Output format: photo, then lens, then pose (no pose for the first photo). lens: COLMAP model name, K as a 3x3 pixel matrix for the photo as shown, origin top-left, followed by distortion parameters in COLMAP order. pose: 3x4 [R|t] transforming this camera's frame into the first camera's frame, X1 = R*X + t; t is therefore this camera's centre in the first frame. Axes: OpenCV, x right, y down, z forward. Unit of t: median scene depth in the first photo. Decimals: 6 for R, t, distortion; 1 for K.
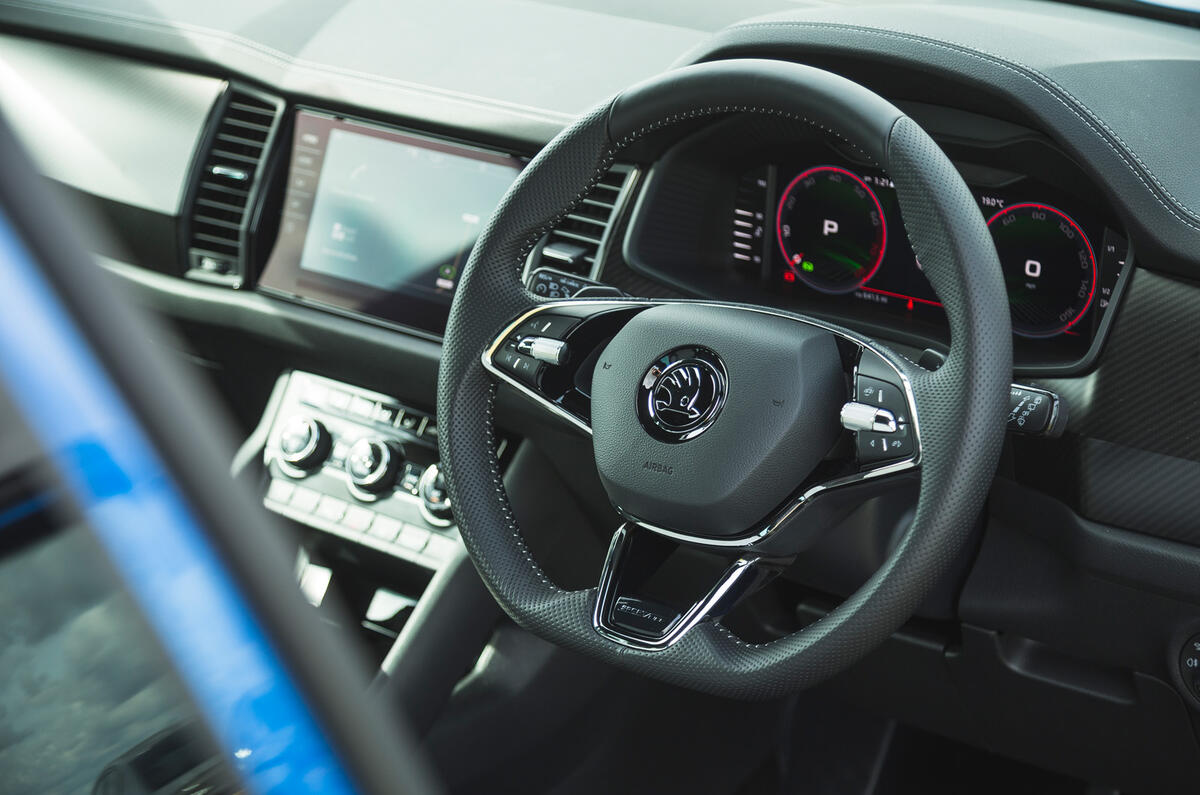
lens RADIAL K [[2180.9, 0, 600.0], [0, 2180.9, 397.5], [0, 0, 1]] dist [0.276919, 0.094366]
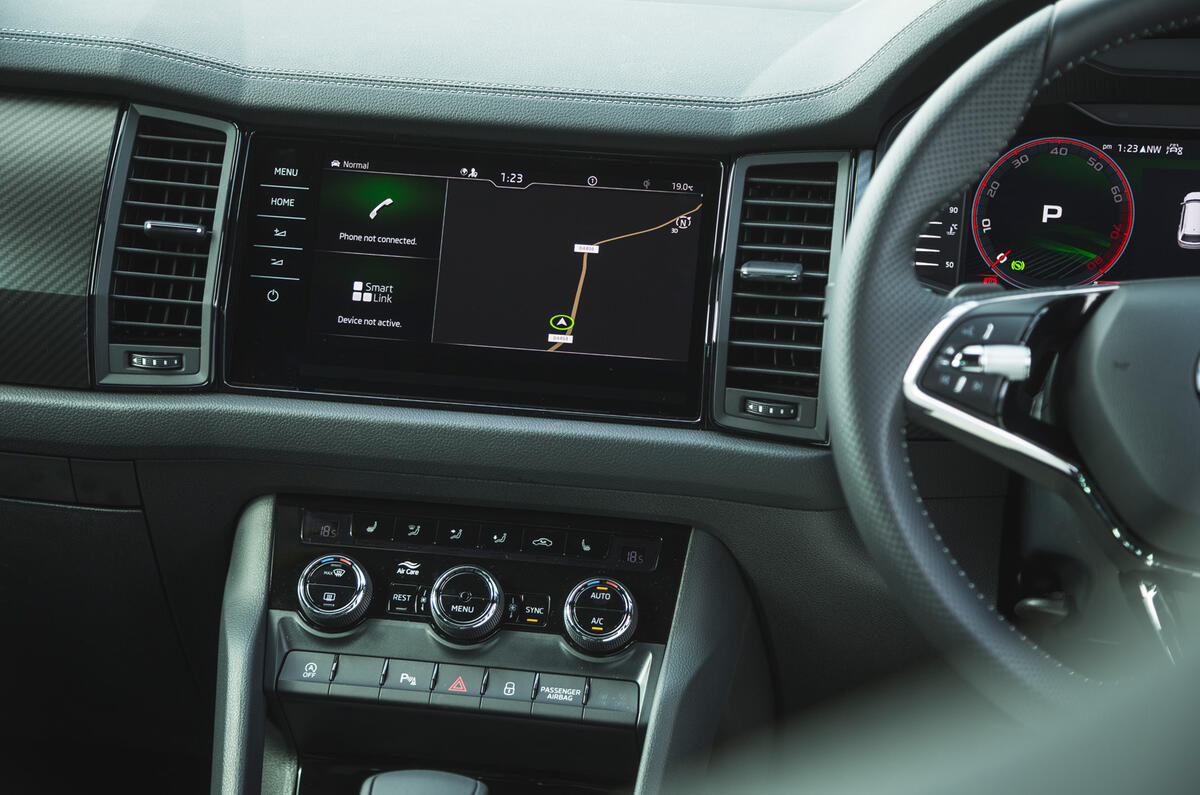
lens RADIAL K [[2180.9, 0, 600.0], [0, 2180.9, 397.5], [0, 0, 1]] dist [0.276919, 0.094366]
pose [[0.868657, -0.103196, 0.484546, -0.445098], [0.144737, 0.988256, -0.049001, 0.006310], [-0.473799, 0.112697, 0.873392, 0.365527]]
